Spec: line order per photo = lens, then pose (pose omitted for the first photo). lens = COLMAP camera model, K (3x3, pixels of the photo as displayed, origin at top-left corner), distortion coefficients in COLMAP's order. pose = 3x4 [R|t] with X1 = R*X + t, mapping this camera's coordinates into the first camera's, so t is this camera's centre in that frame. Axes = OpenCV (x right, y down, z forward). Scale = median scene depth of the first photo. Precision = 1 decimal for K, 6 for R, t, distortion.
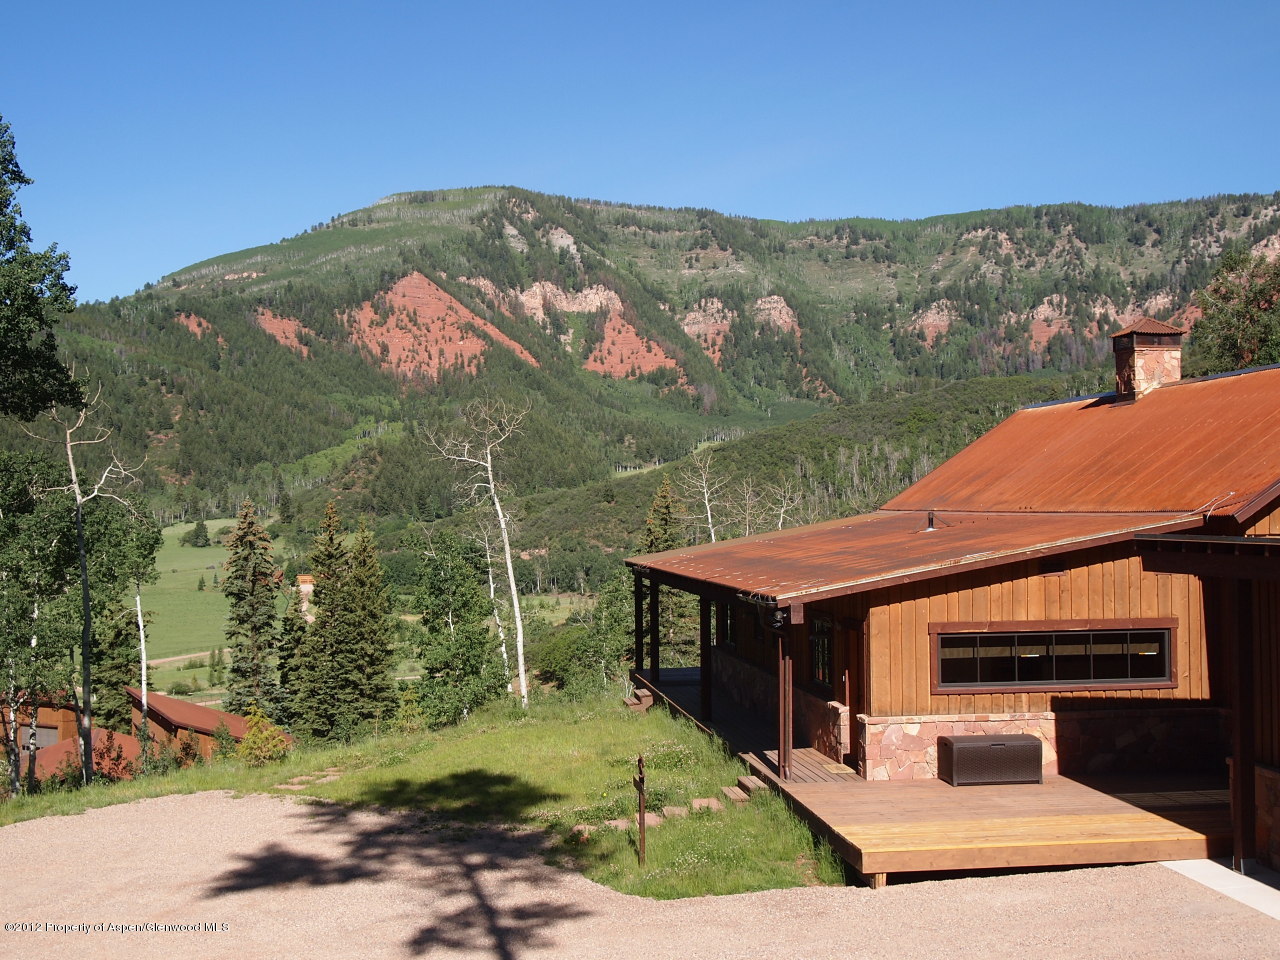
lens RADIAL K [[1576.5, 0, 640.0], [0, 1576.5, 480.0], [0, 0, 1]] dist [0.011504, 0.006969]
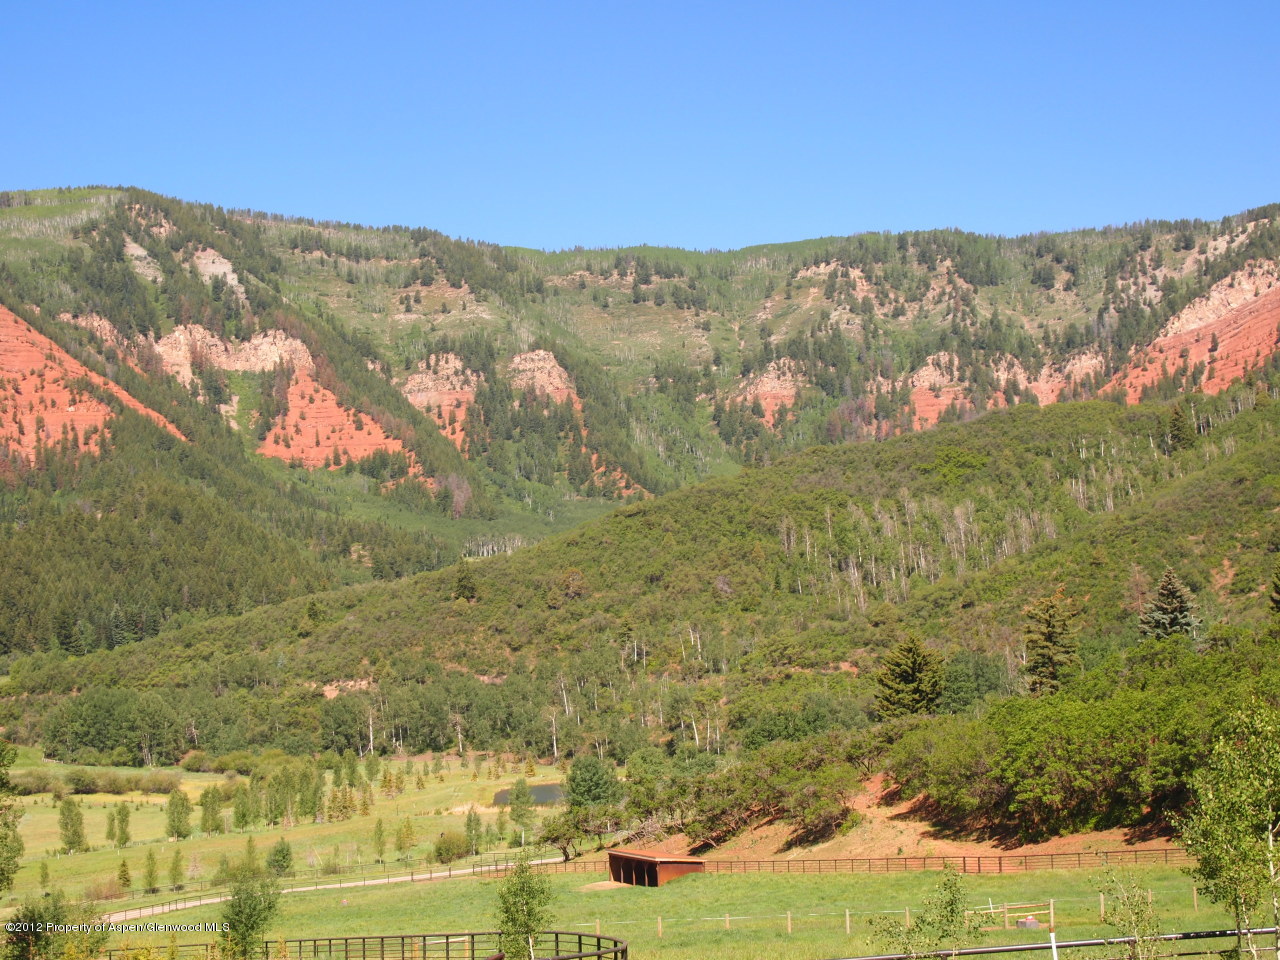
lens RADIAL K [[2200.3, 0, 640.0], [0, 2200.3, 480.0], [0, 0, 1]] dist [0.010176, 0.035311]
pose [[0.985008, 0.000166, 0.172511, -0.034932], [0.013581, 0.996821, -0.078505, 0.012626], [-0.171976, 0.079671, 0.981874, 0.075853]]
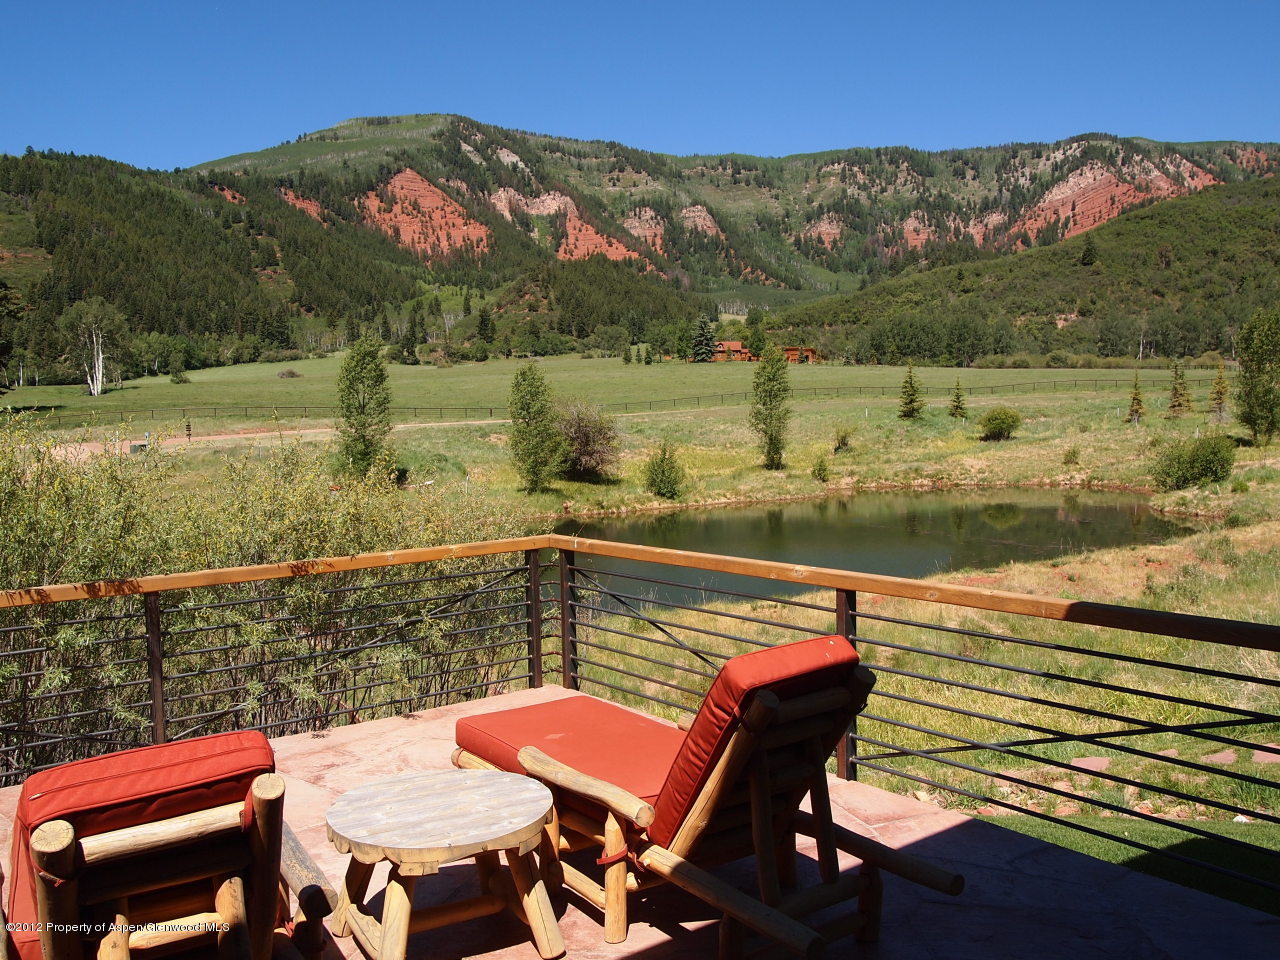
lens RADIAL K [[1090.7, 0, 640.0], [0, 1090.7, 480.0], [0, 0, 1]] dist [-0.053070, 0.023779]
pose [[0.979595, -0.025449, 0.199363, -0.128678], [0.010666, 0.997135, 0.074881, 0.028515], [-0.200698, -0.071227, 0.977060, 0.189872]]
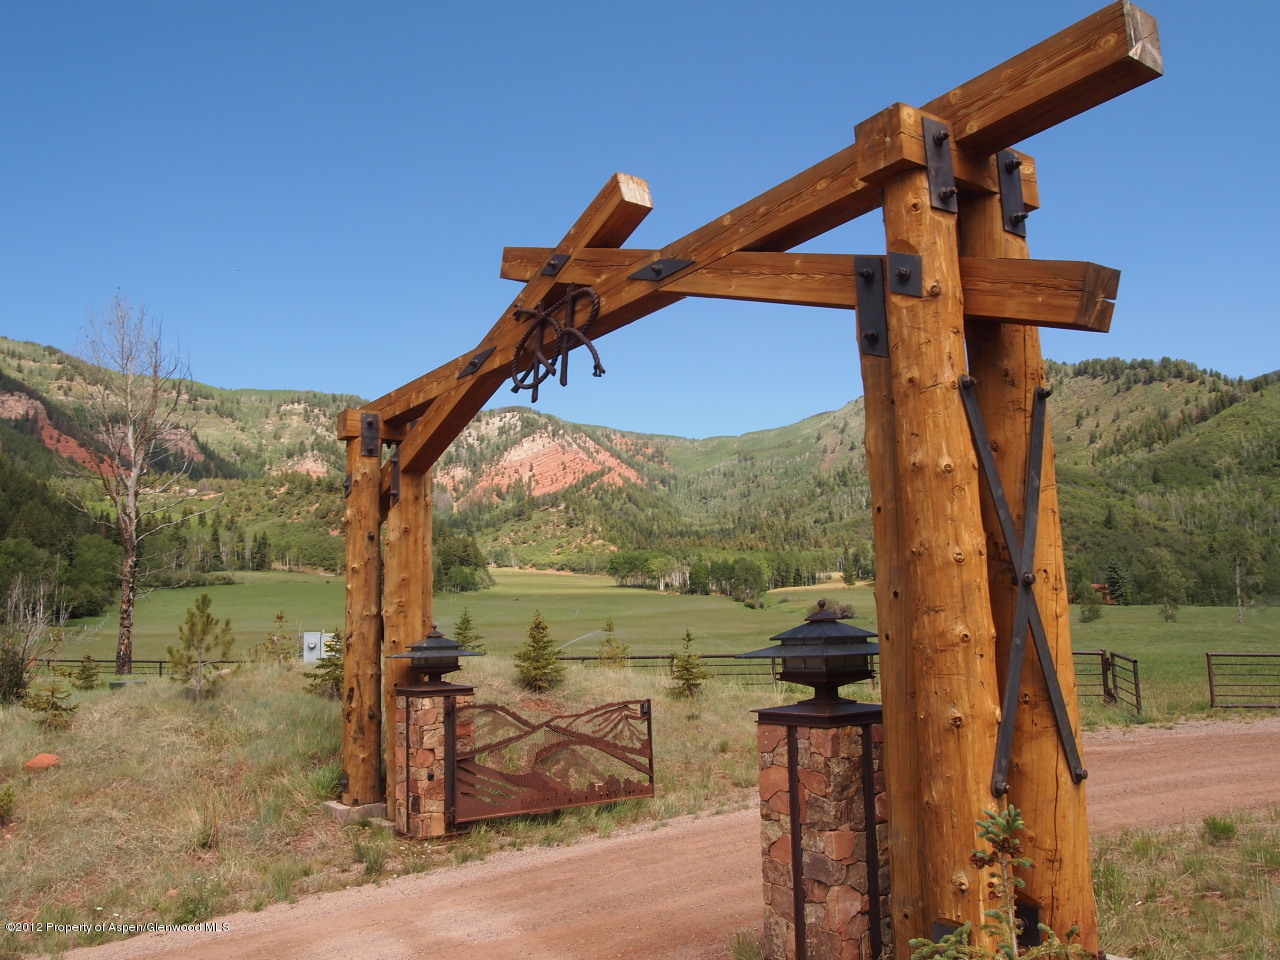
lens RADIAL K [[1042.1, 0, 640.0], [0, 1042.1, 480.0], [0, 0, 1]] dist [-0.059343, 0.007358]
pose [[0.644470, 0.103598, 0.757579, -0.252042], [0.011111, 0.989405, -0.144753, 0.026589], [-0.764549, 0.101707, 0.636491, 0.301646]]
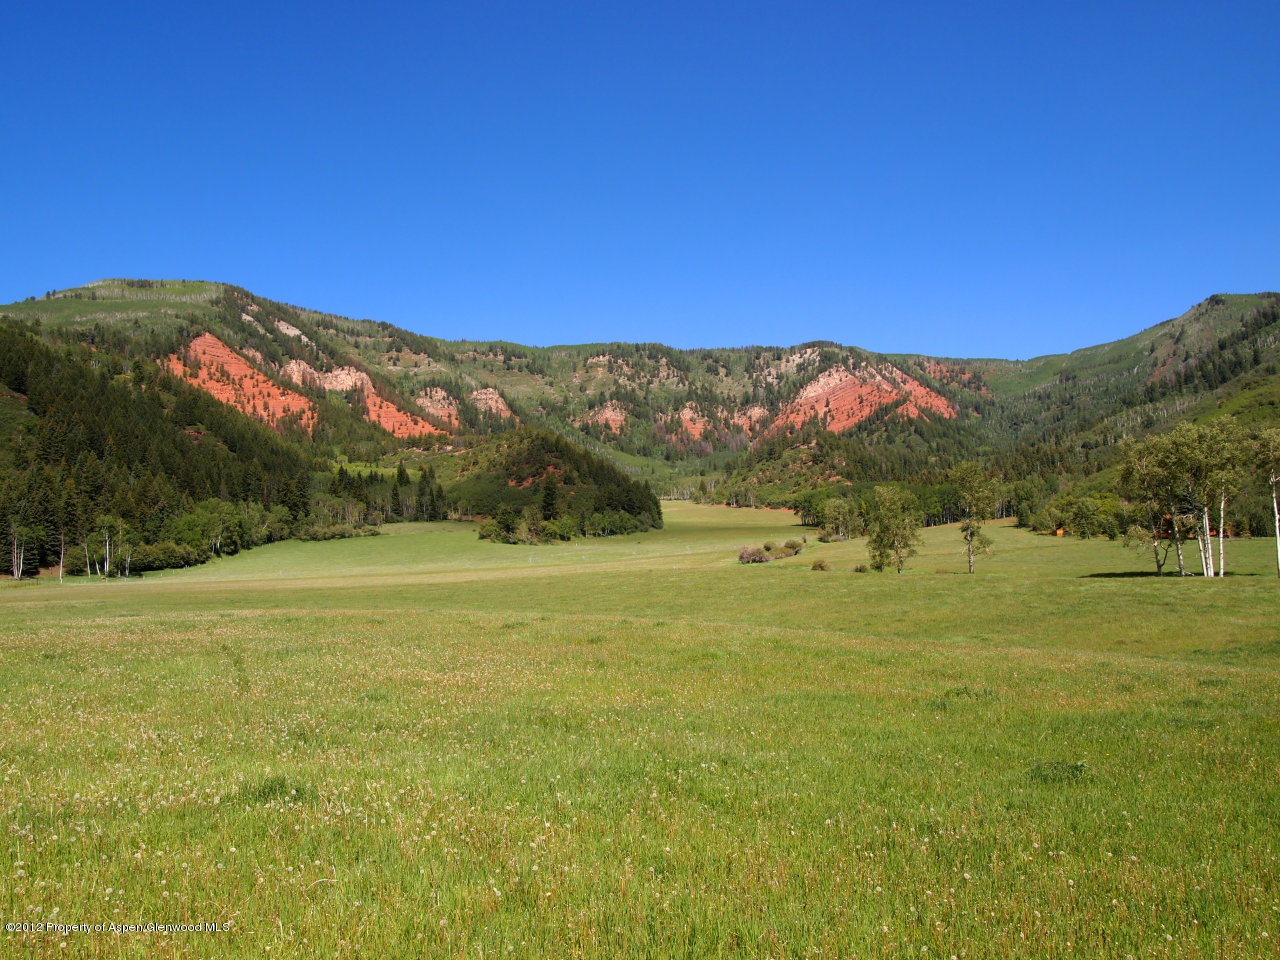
lens RADIAL K [[1042.1, 0, 640.0], [0, 1042.1, 480.0], [0, 0, 1]] dist [-0.059343, 0.007358]
pose [[0.863598, 0.026785, 0.503469, -0.214352], [0.021352, 0.995749, -0.089599, 0.026073], [-0.503729, 0.088128, 0.859355, 0.270435]]
